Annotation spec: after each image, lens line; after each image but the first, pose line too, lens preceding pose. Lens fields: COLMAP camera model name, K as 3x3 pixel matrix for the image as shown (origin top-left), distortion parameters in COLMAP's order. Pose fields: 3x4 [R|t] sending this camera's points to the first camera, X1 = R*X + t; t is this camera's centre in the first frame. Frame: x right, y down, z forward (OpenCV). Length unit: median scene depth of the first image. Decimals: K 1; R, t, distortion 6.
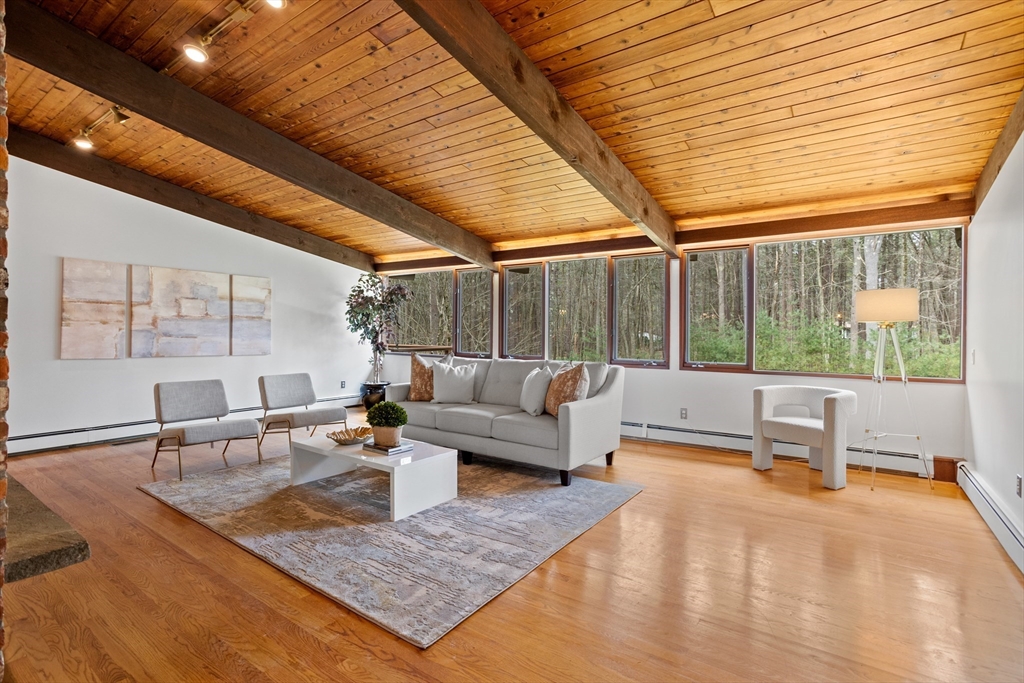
lens RADIAL K [[498.9, 0, 507.9], [0, 498.9, 331.9], [0, 0, 1]] dist [-0.059362, 0.039375]
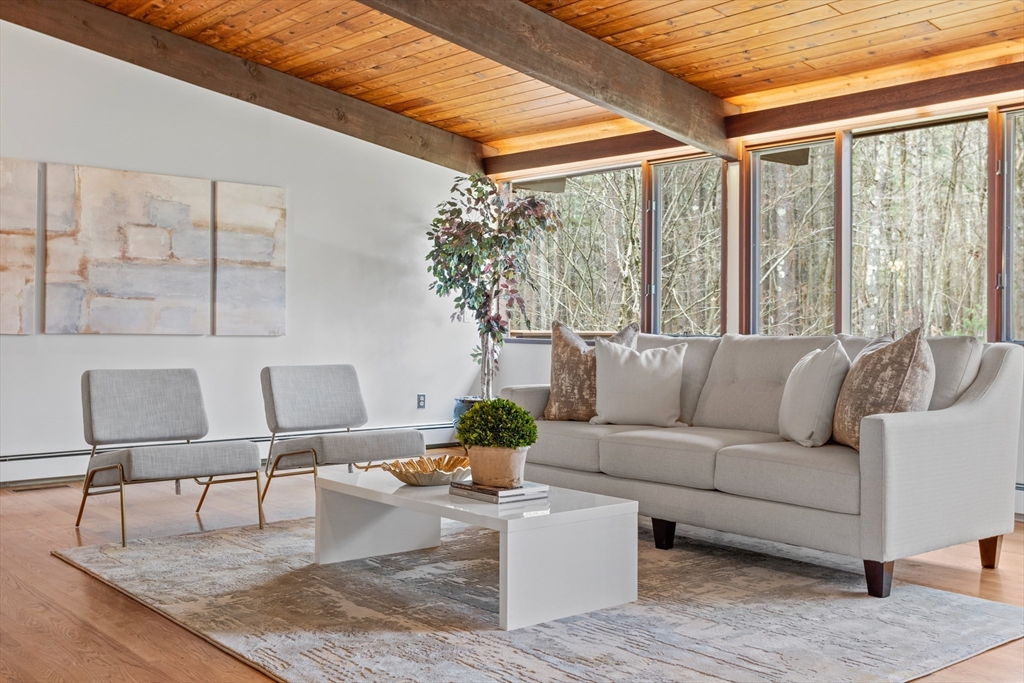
lens RADIAL K [[1069.8, 0, 503.7], [0, 1069.8, 314.5], [0, 0, 1]] dist [-0.026511, 0.119003]
pose [[0.968437, -0.002983, -0.249239, 0.023475], [-0.000208, 0.999918, -0.012774, 0.051740], [0.249257, 0.012423, 0.968358, -0.029966]]
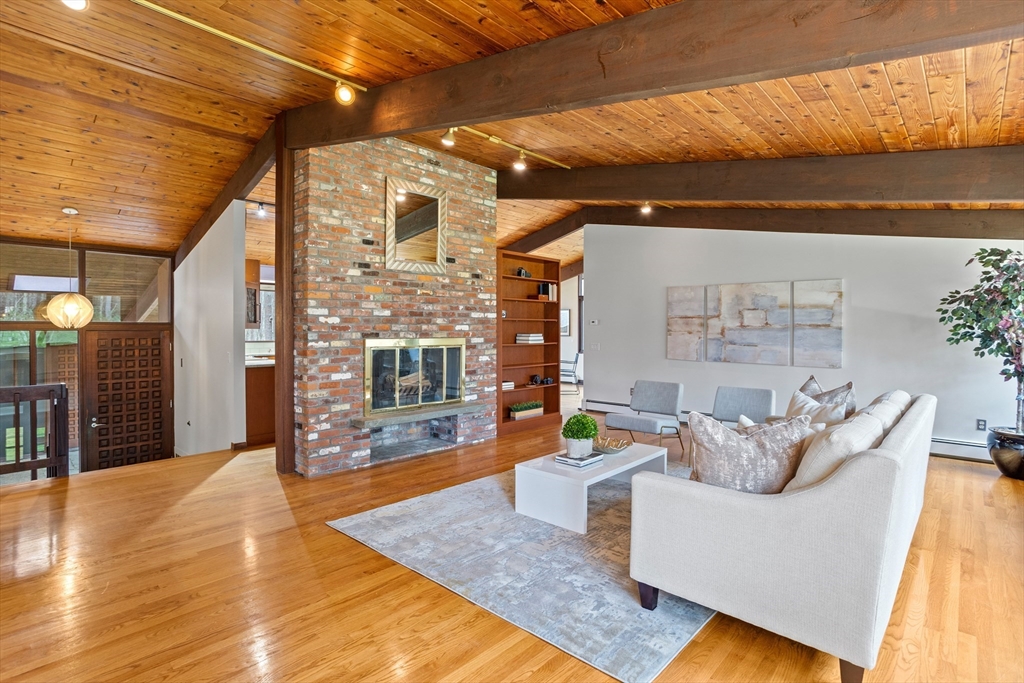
lens RADIAL K [[498.9, 0, 507.9], [0, 498.9, 331.9], [0, 0, 1]] dist [-0.059362, 0.039375]
pose [[-0.129253, 0.000003, -0.991612, 0.595629], [-0.001648, 0.999999, 0.000218, -0.022260], [0.991610, 0.001662, -0.129253, 0.735977]]
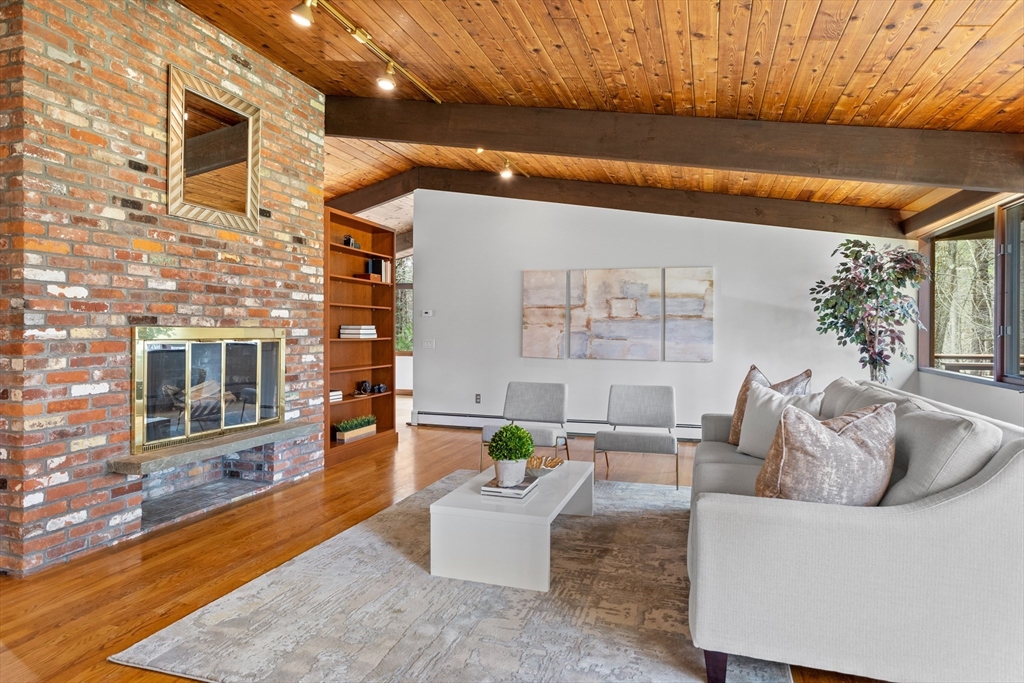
lens RADIAL K [[584.0, 0, 503.0], [0, 584.0, 333.8], [0, 0, 1]] dist [-0.039038, 0.039179]
pose [[0.289700, -0.001901, -0.957116, 0.445336], [-0.000364, 0.999998, -0.002097, 0.003073], [0.957118, 0.000956, 0.289698, 0.548571]]
